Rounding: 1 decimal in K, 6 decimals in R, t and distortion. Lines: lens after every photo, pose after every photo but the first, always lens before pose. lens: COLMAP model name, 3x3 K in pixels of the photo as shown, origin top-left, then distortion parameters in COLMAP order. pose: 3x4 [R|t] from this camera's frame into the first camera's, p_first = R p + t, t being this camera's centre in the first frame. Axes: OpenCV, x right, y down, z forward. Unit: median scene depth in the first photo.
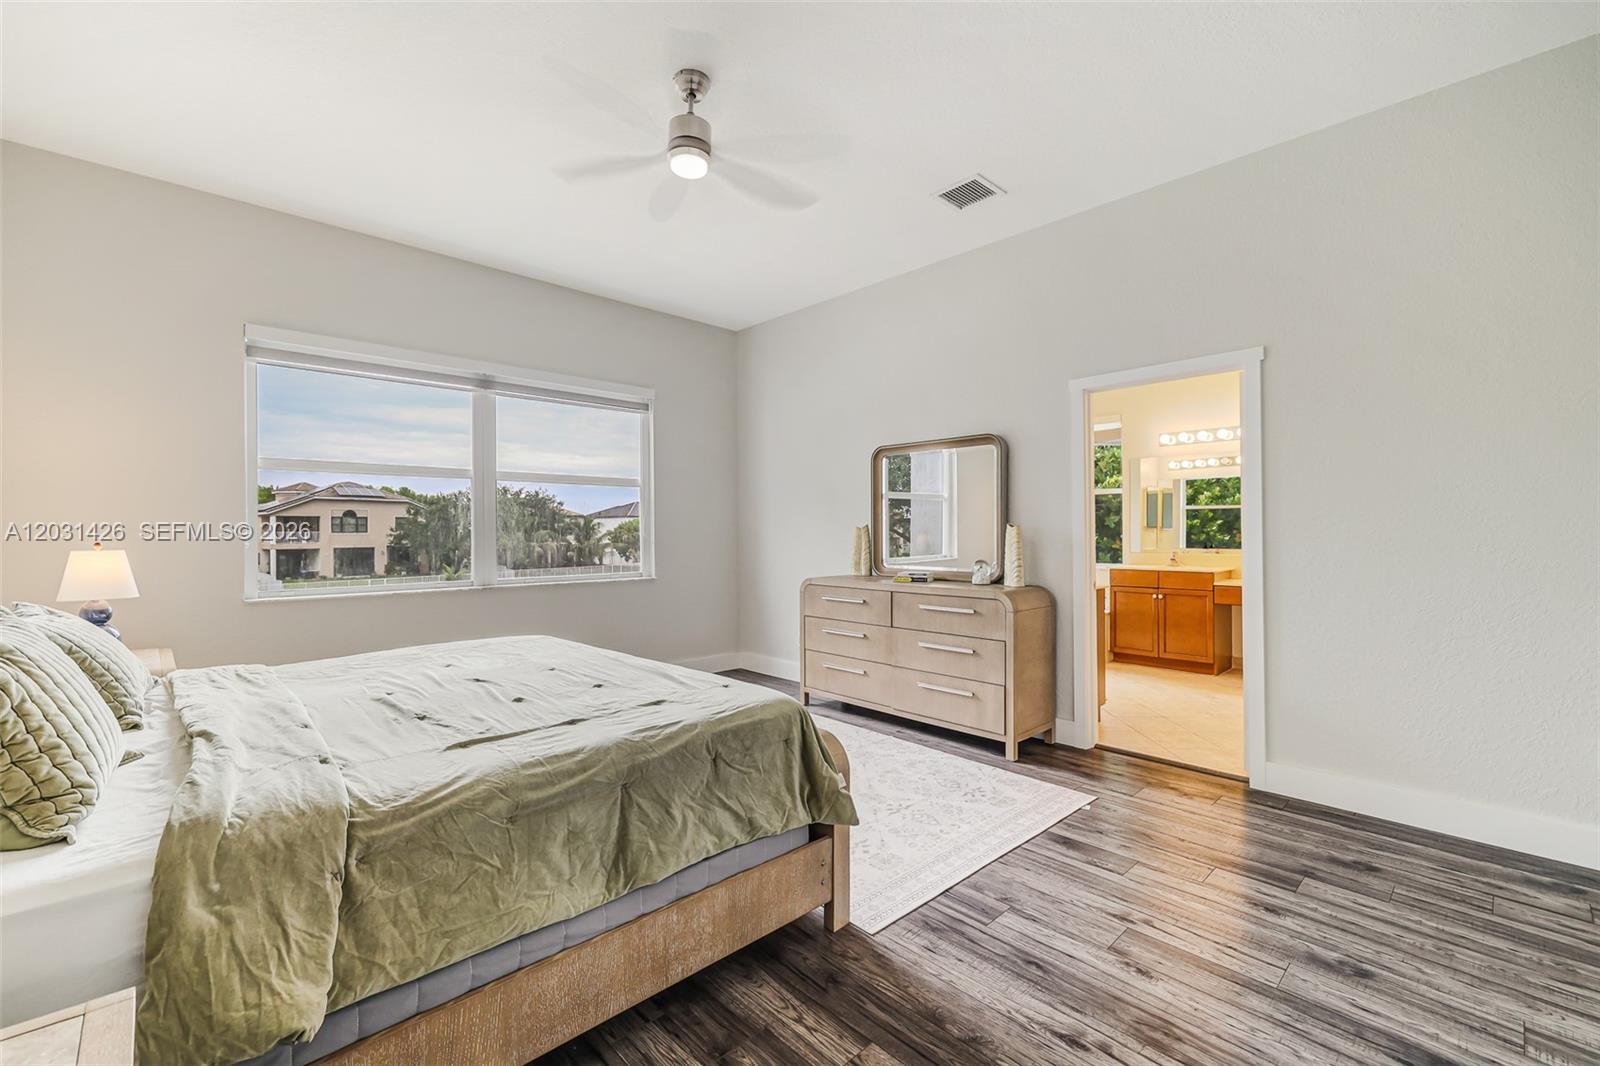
lens RADIAL K [[676.5, 0, 784.4], [0, 676.5, 526.1], [0, 0, 1]] dist [-0.000063, -0.000226]
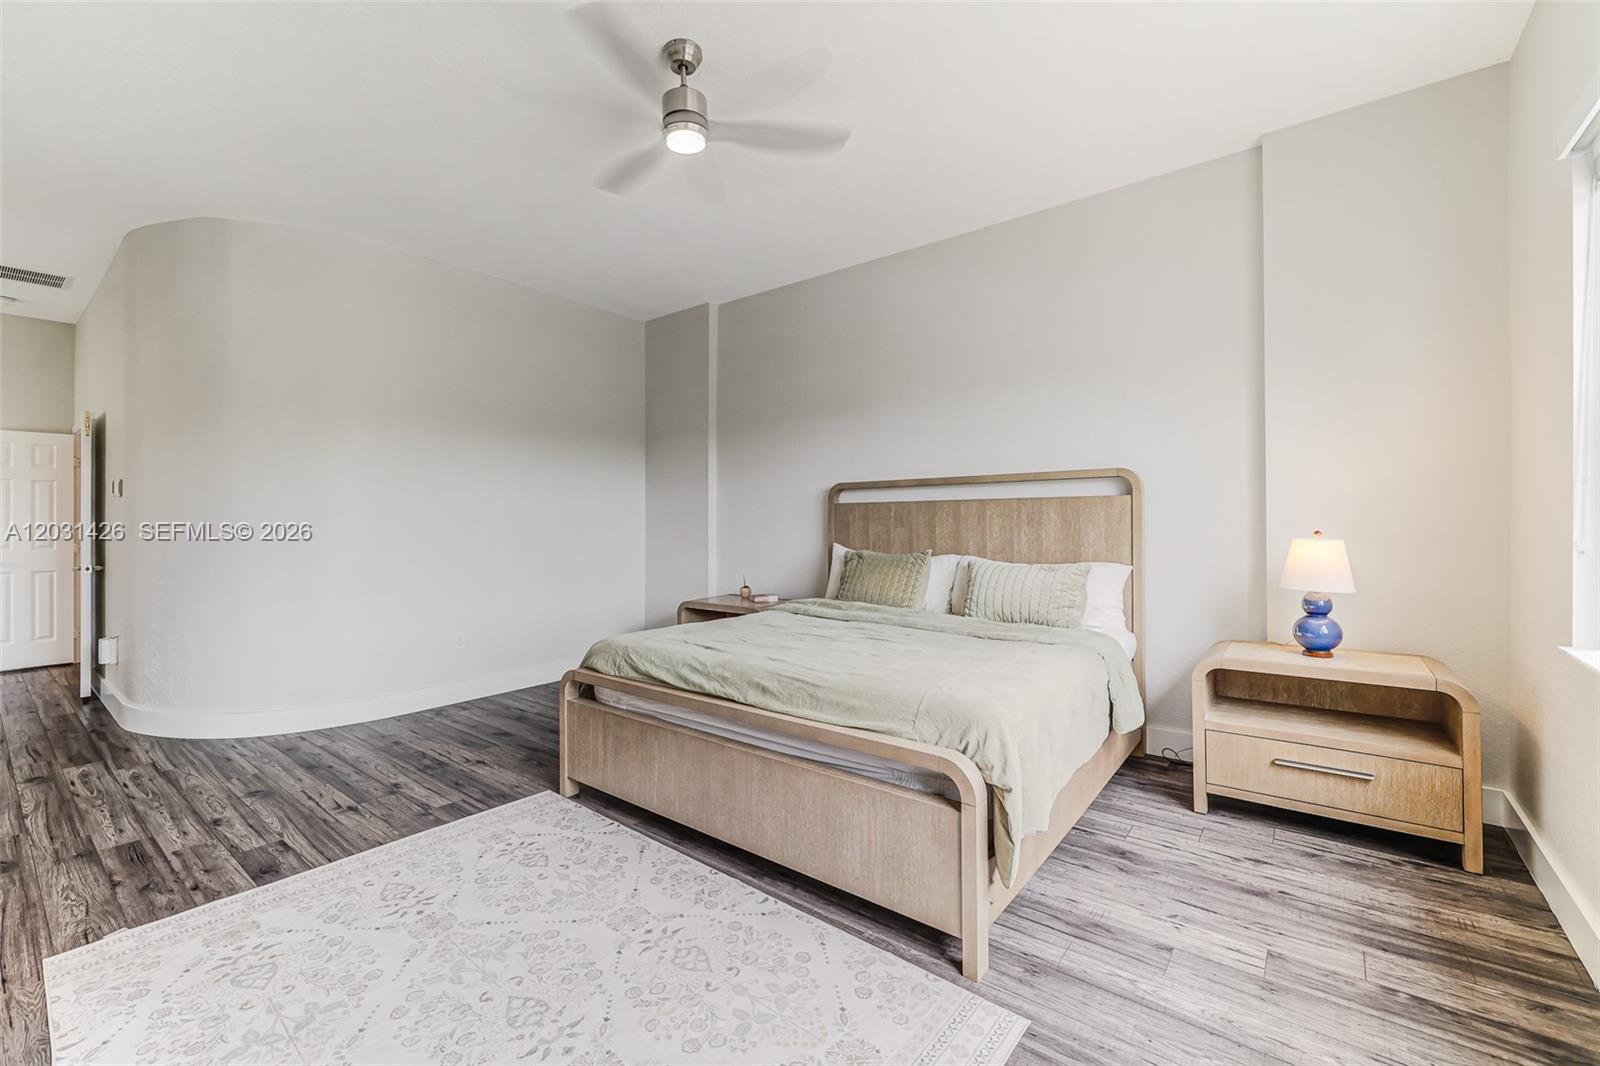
lens RADIAL K [[676.2, 0, 787.3], [0, 676.2, 506.8], [0, 0, 1]] dist [-0.000448, -0.000063]
pose [[-0.990514, 0.002978, -0.137379, -0.186788], [0.006148, 0.999725, -0.022652, 0.005394], [0.137274, -0.023282, -0.990259, 2.489595]]
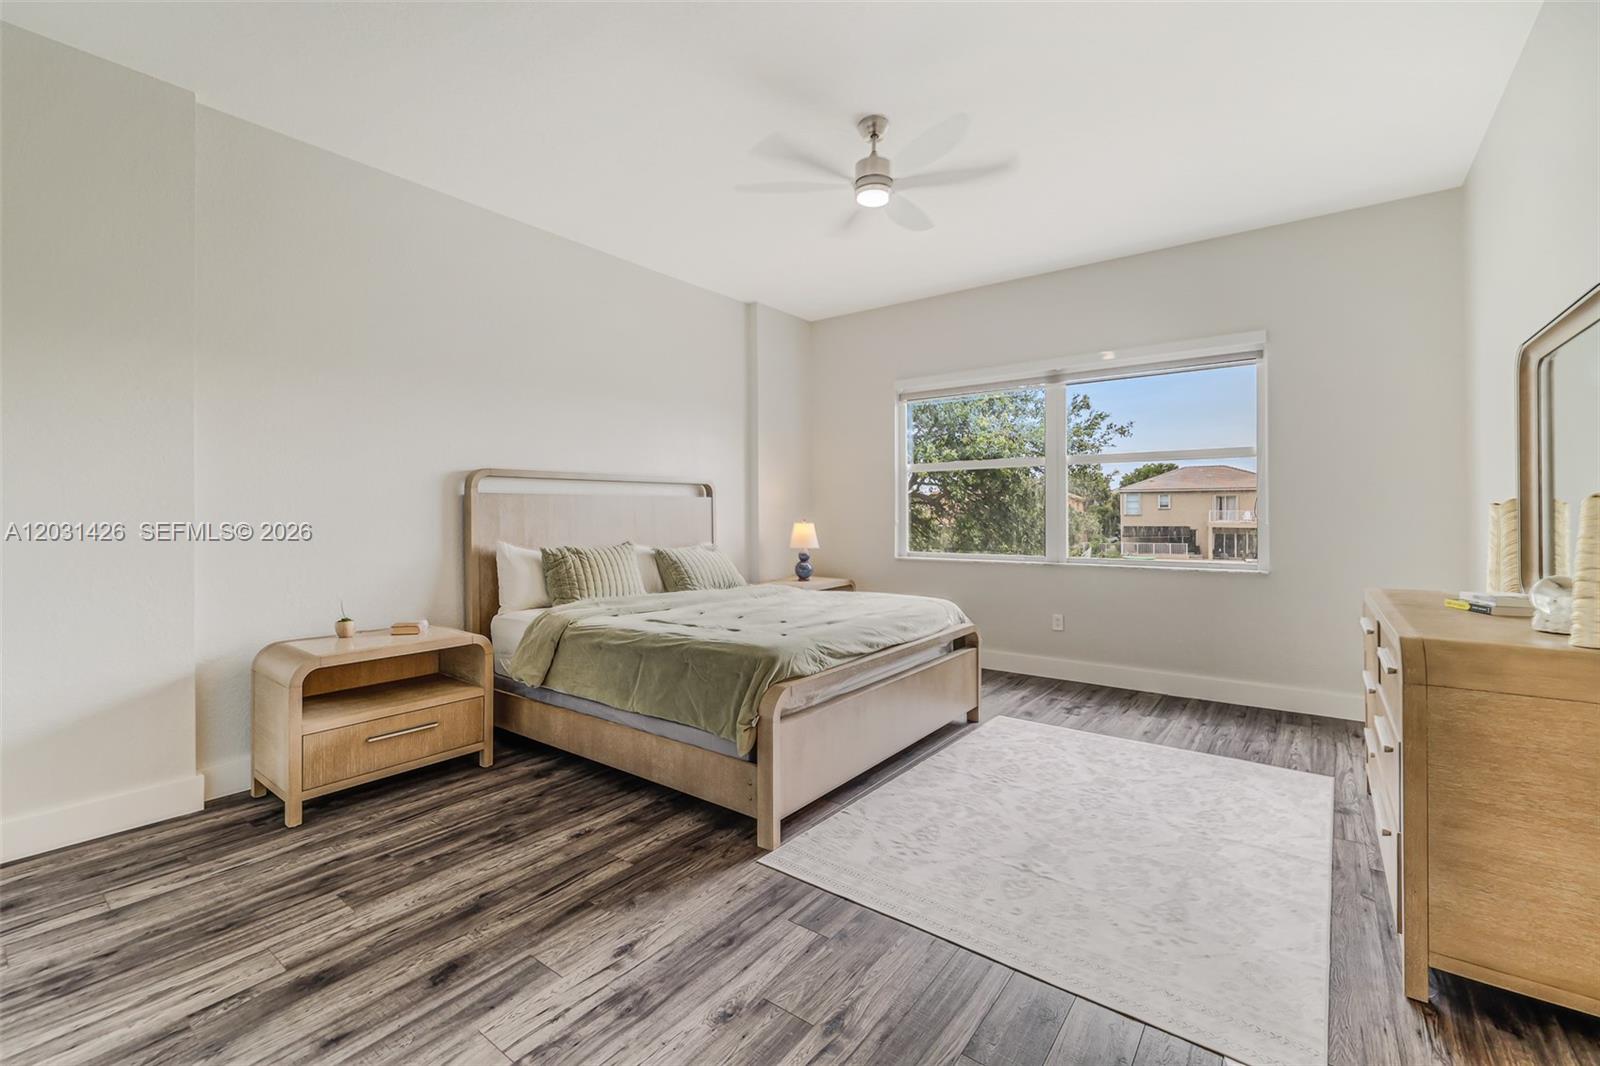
lens RADIAL K [[685.3, 0, 781.0], [0, 685.3, 509.1], [0, 0, 1]] dist [-0.001999, -0.000305]
pose [[0.161777, -0.009338, -0.986783, 1.249648], [0.009690, 0.999922, -0.007874, 0.009819], [0.986780, -0.008288, 0.161855, 0.822175]]
